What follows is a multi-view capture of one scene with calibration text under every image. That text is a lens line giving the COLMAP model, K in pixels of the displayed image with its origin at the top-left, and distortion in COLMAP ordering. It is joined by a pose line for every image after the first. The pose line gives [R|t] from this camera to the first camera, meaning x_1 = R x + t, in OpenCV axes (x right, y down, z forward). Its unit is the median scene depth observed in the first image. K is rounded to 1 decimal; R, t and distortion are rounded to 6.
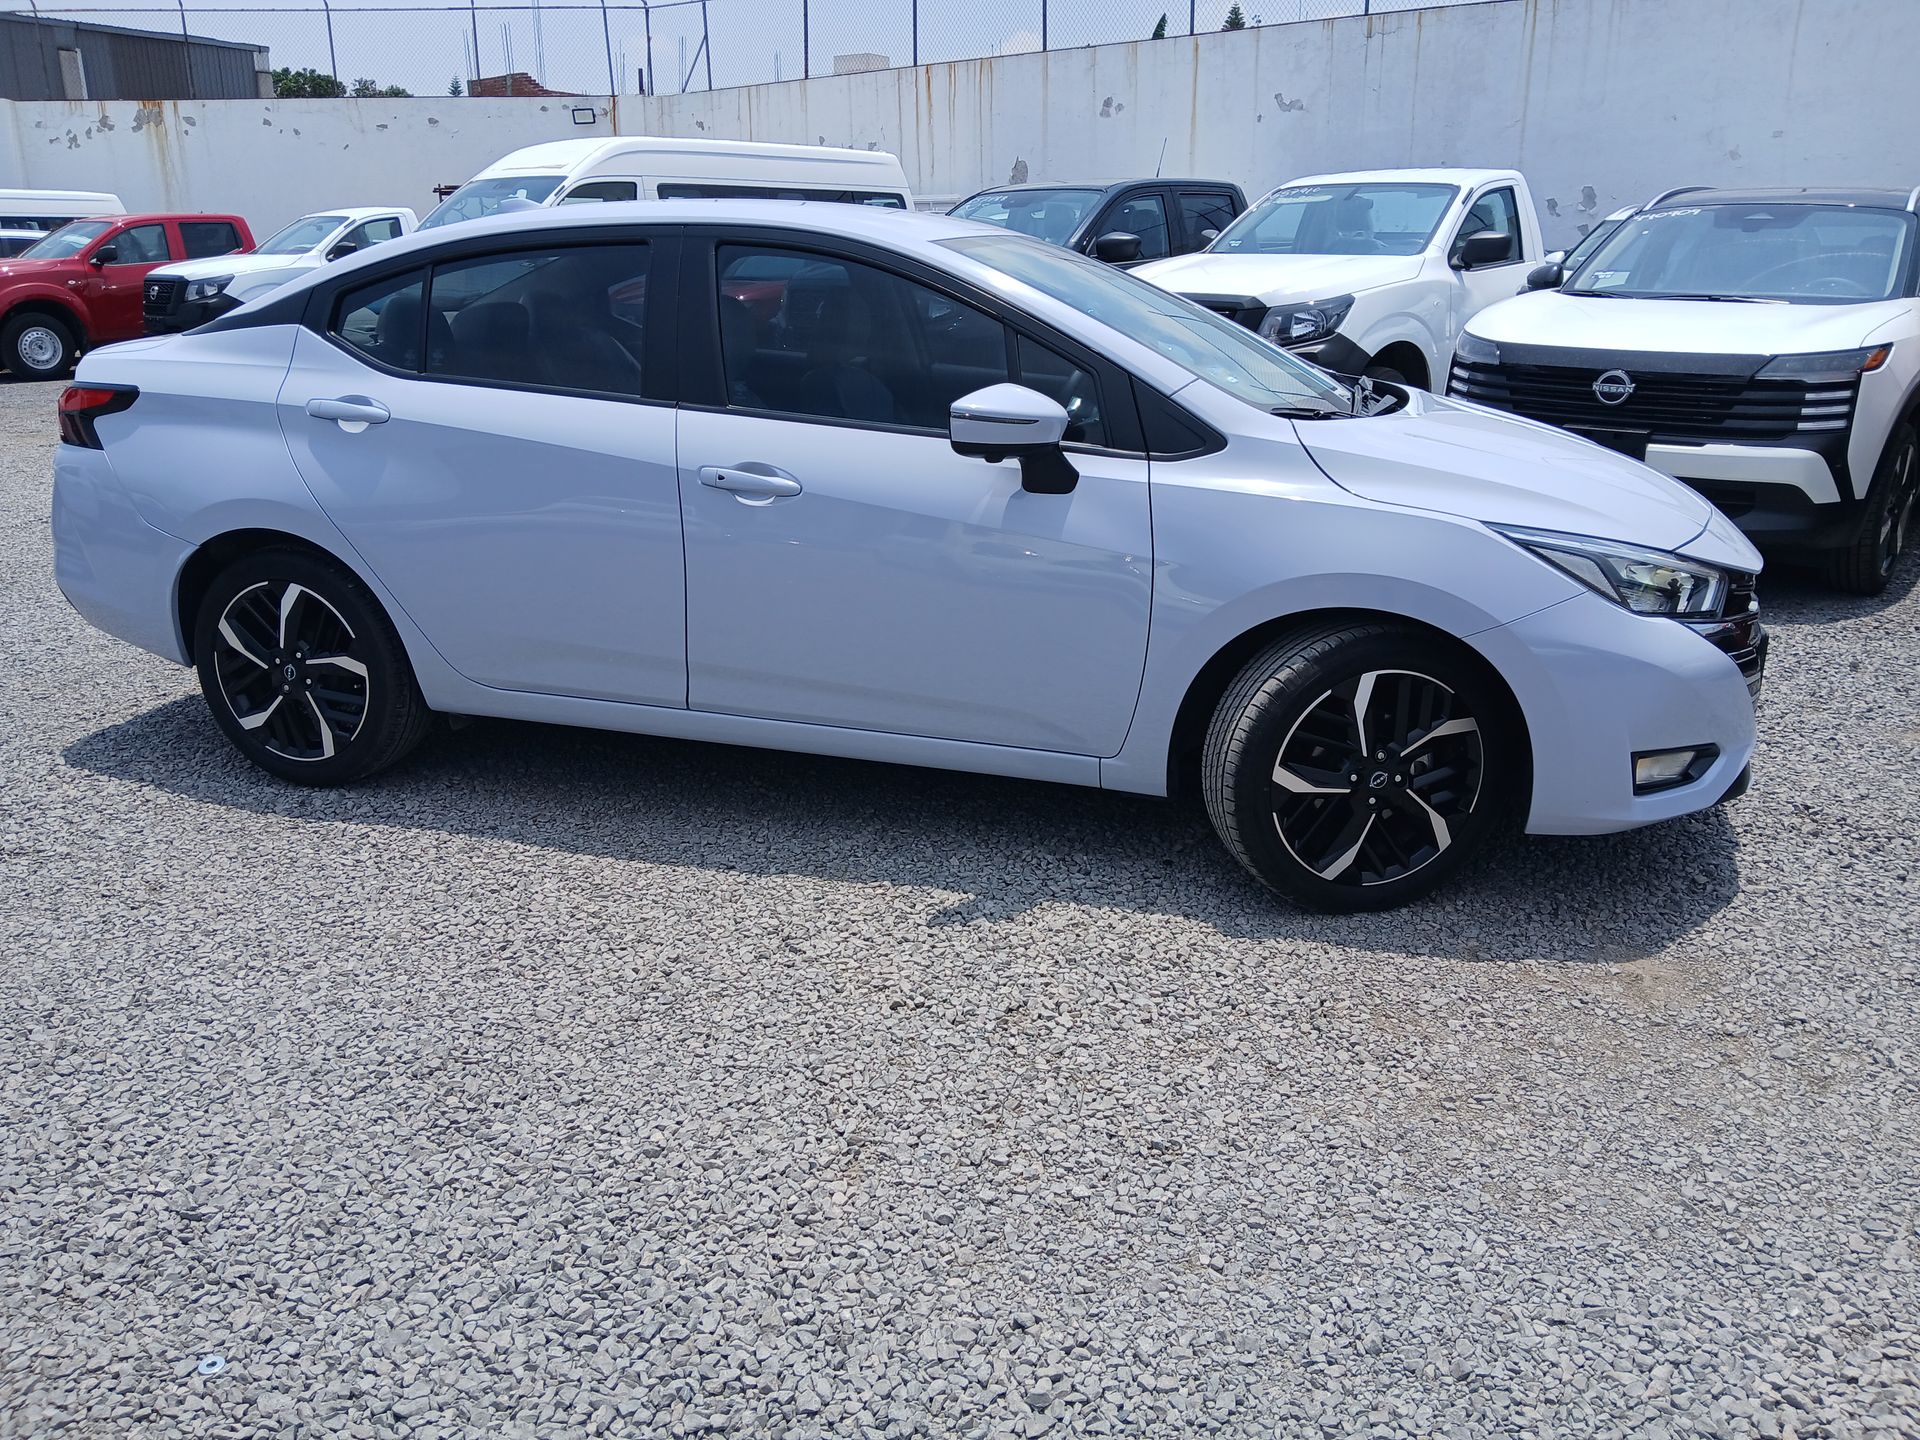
lens RADIAL K [[1519.3, 0, 961.6], [0, 1519.3, 720.0], [0, 0, 1]] dist [0.020320, -0.065669]
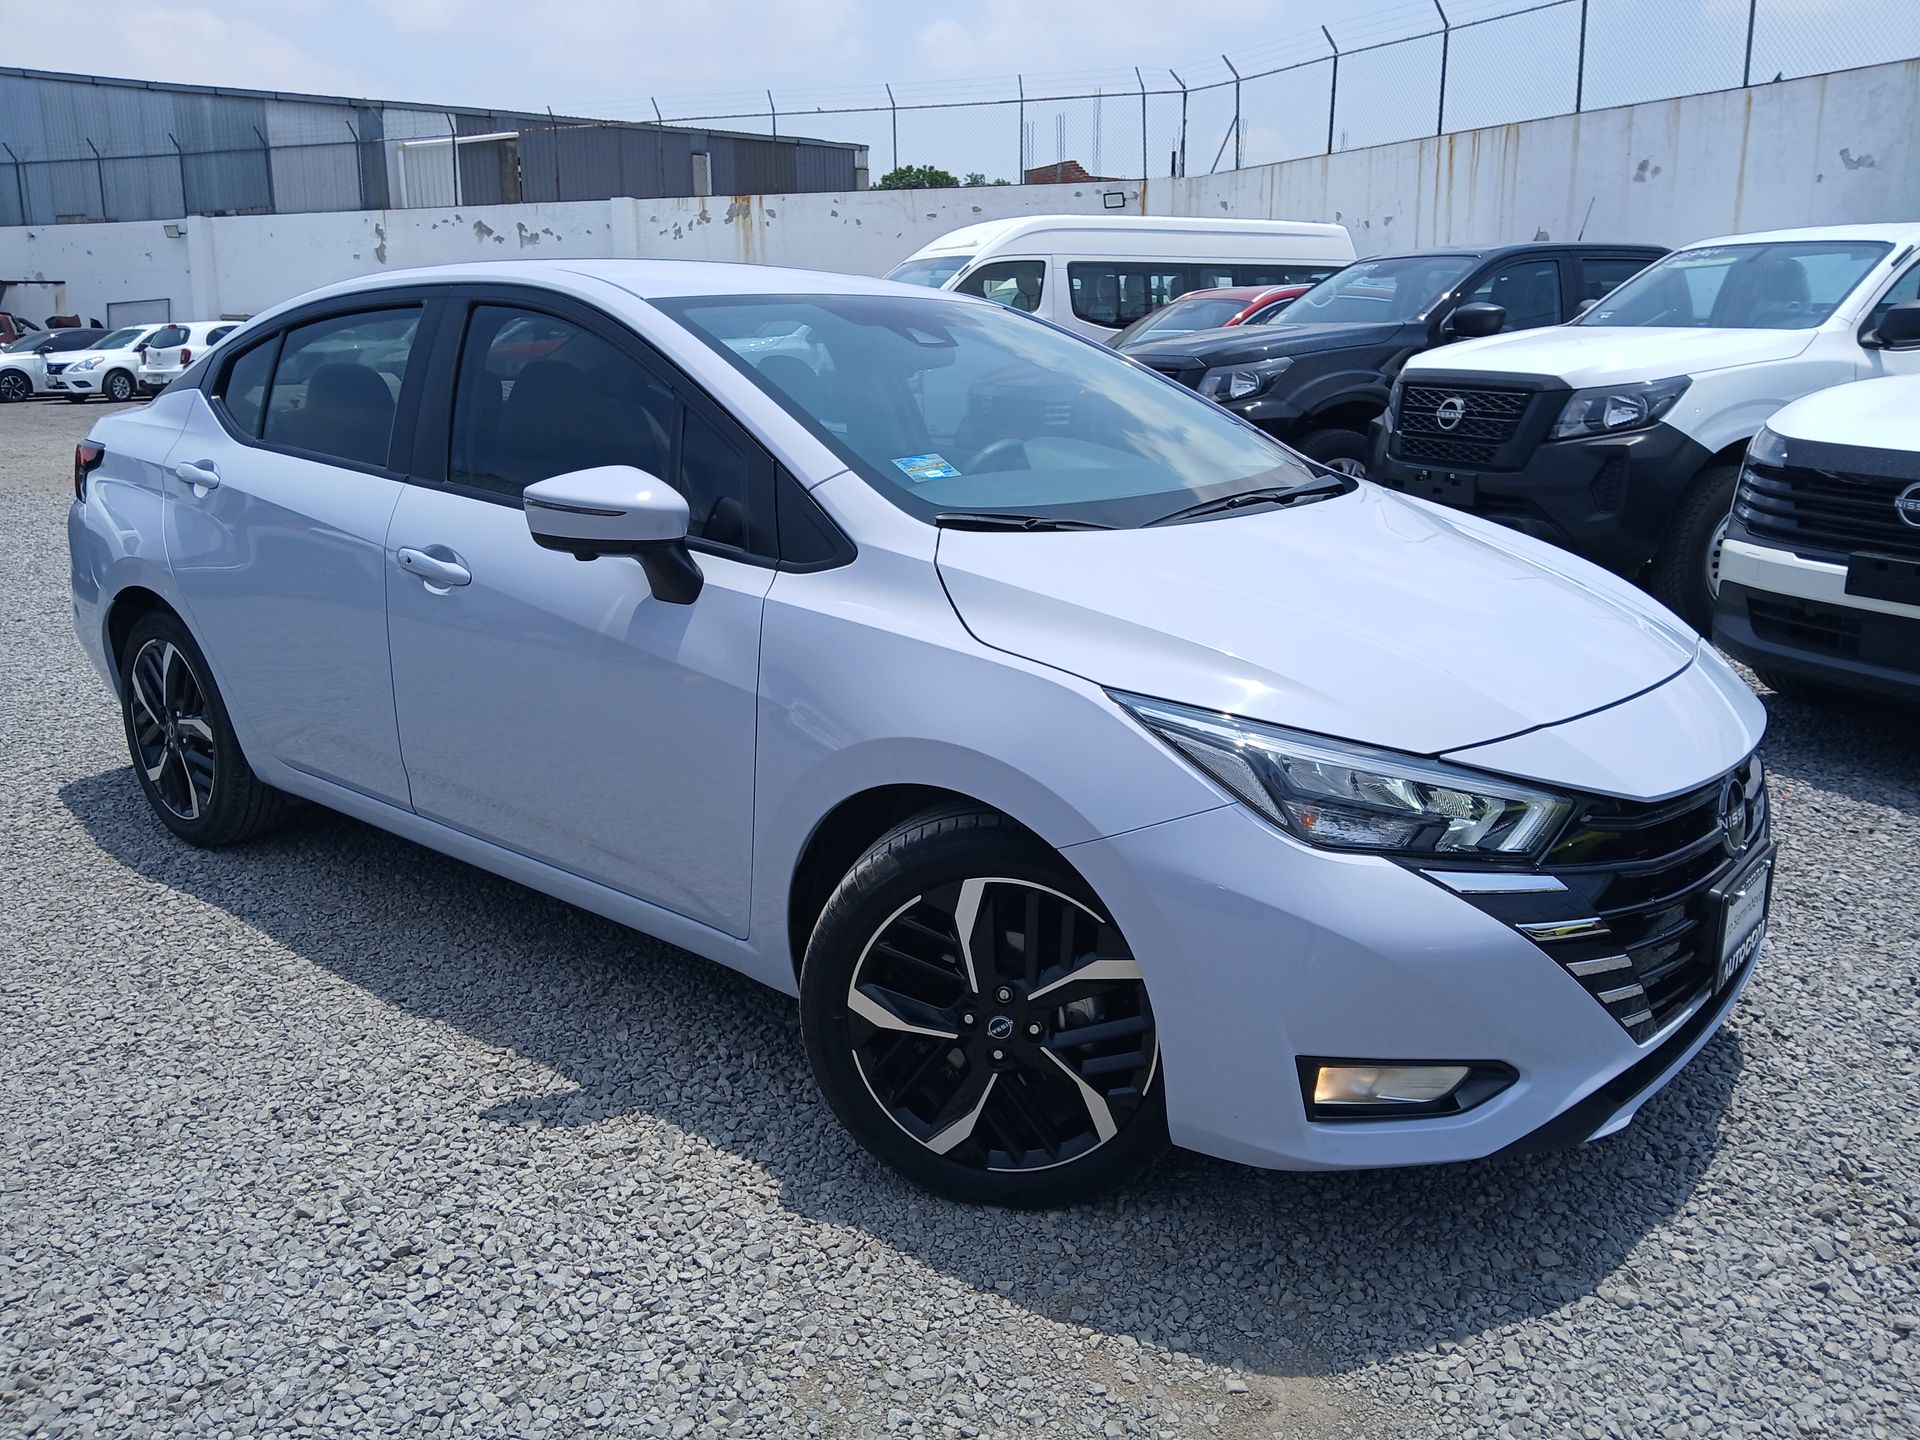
lens RADIAL K [[1519.3, 0, 961.6], [0, 1519.3, 720.0], [0, 0, 1]] dist [0.020320, -0.065669]
pose [[0.926276, 0.092600, -0.365292, 0.424061], [-0.110722, 0.993430, -0.028930, -0.069032], [0.360213, 0.067243, 0.930444, 0.262802]]
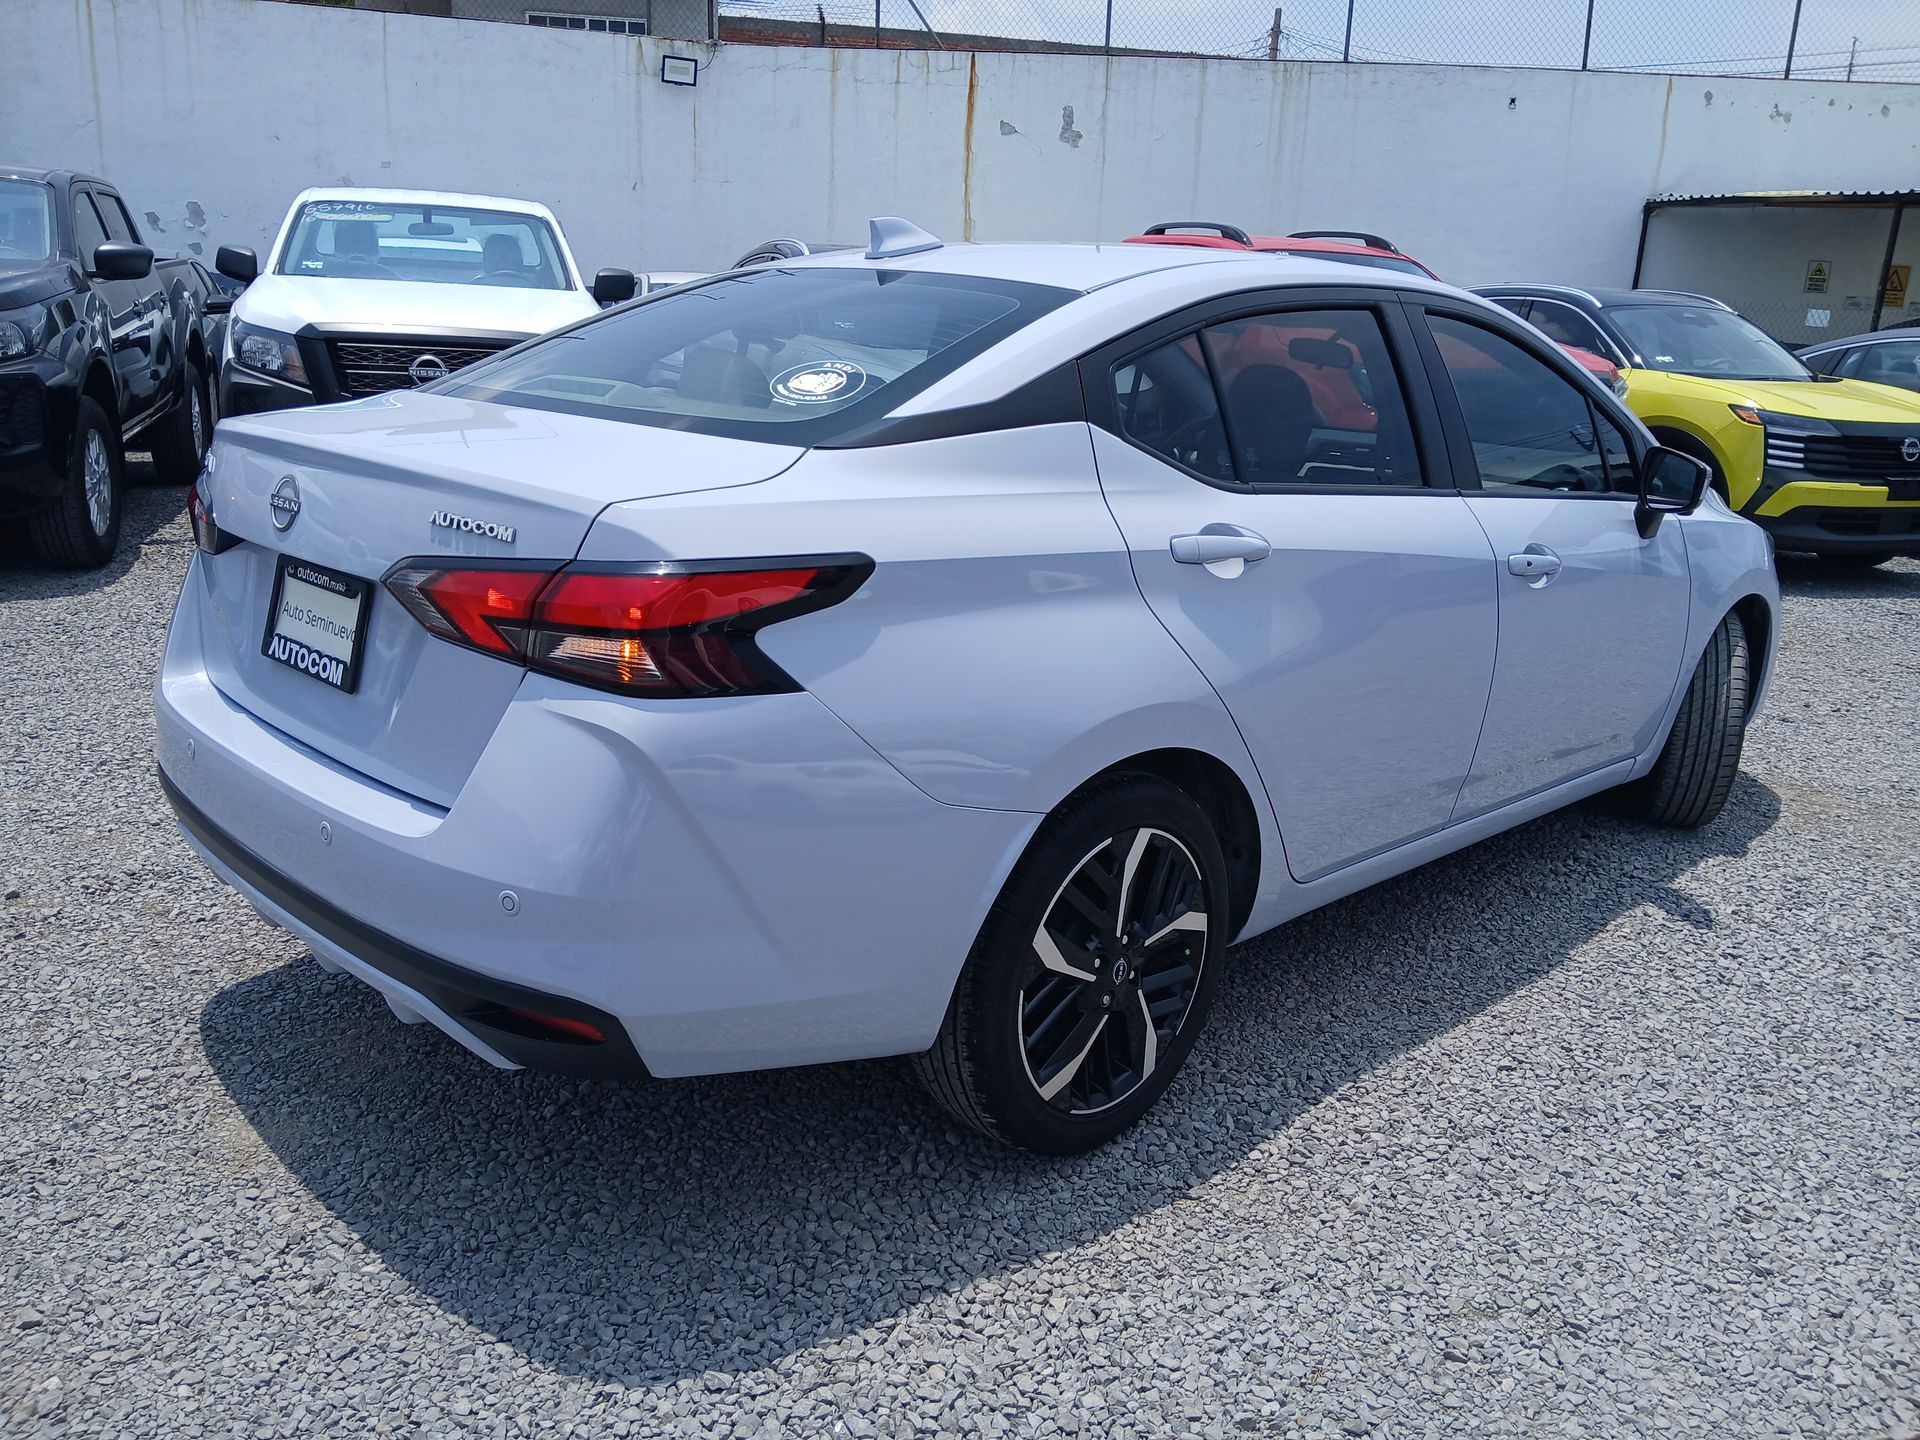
lens RADIAL K [[1513.5, 0, 960.0], [0, 1513.5, 720.0], [0, 0, 1]] dist [0.032667, -0.083500]
pose [[0.455840, -0.214929, 0.863722, -1.025997], [0.219182, 0.967629, 0.125109, -0.232695], [-0.862652, 0.132283, 0.488193, 0.764838]]
